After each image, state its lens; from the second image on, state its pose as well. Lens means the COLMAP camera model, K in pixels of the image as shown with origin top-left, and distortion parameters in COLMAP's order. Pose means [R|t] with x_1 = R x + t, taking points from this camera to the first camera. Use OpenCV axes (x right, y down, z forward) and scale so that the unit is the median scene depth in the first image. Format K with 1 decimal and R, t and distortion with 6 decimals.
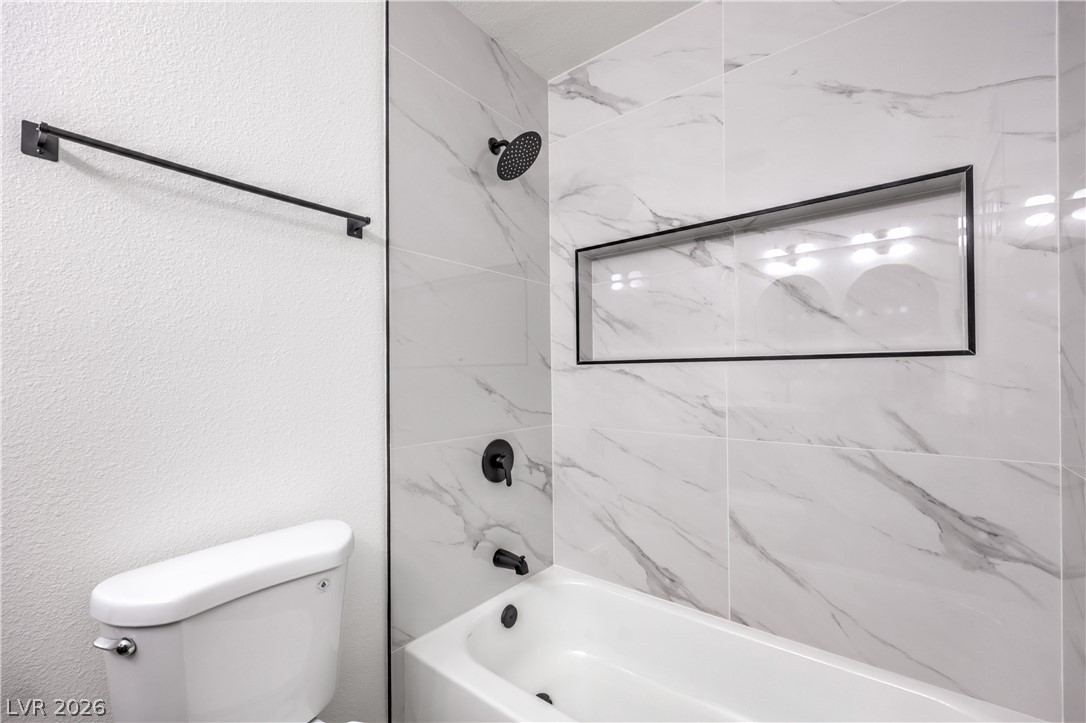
lens RADIAL K [[442.0, 0, 541.6], [0, 442.0, 374.9], [0, 0, 1]] dist [0.000403, 0.000109]
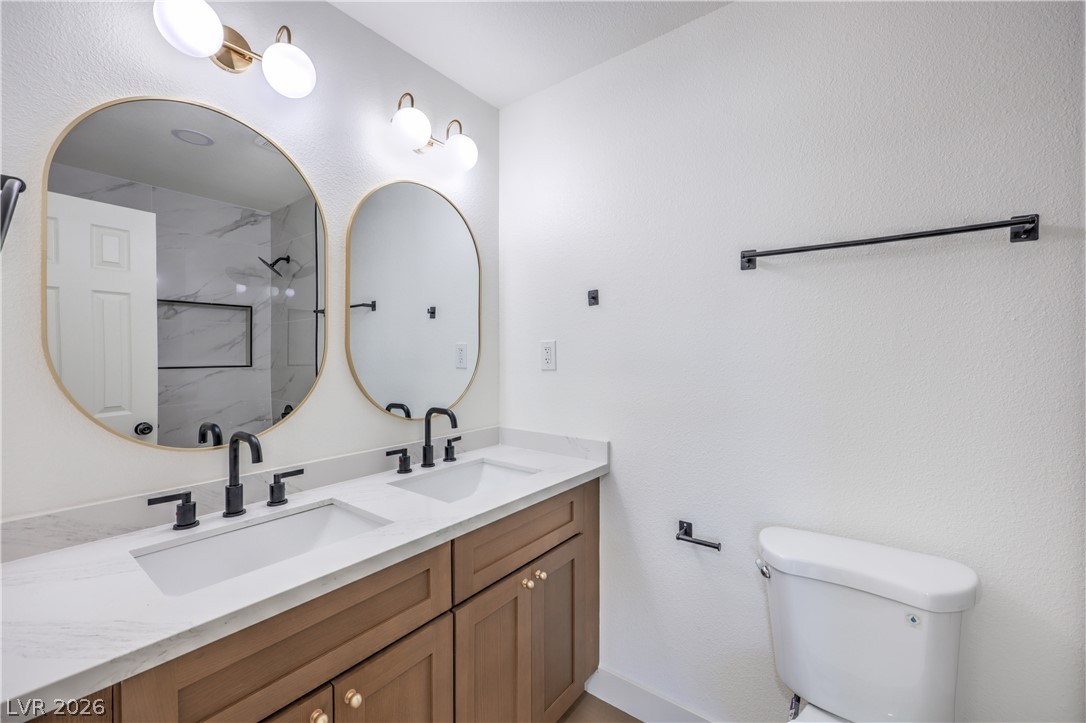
lens RADIAL K [[442.2, 0, 551.9], [0, 442.2, 361.2], [0, 0, 1]] dist [0.000536, 0.000176]
pose [[0.073484, 0.022018, -0.997053, 0.404639], [-0.004726, 0.999753, 0.021729, -0.125913], [0.997285, 0.003115, 0.073570, 0.082988]]
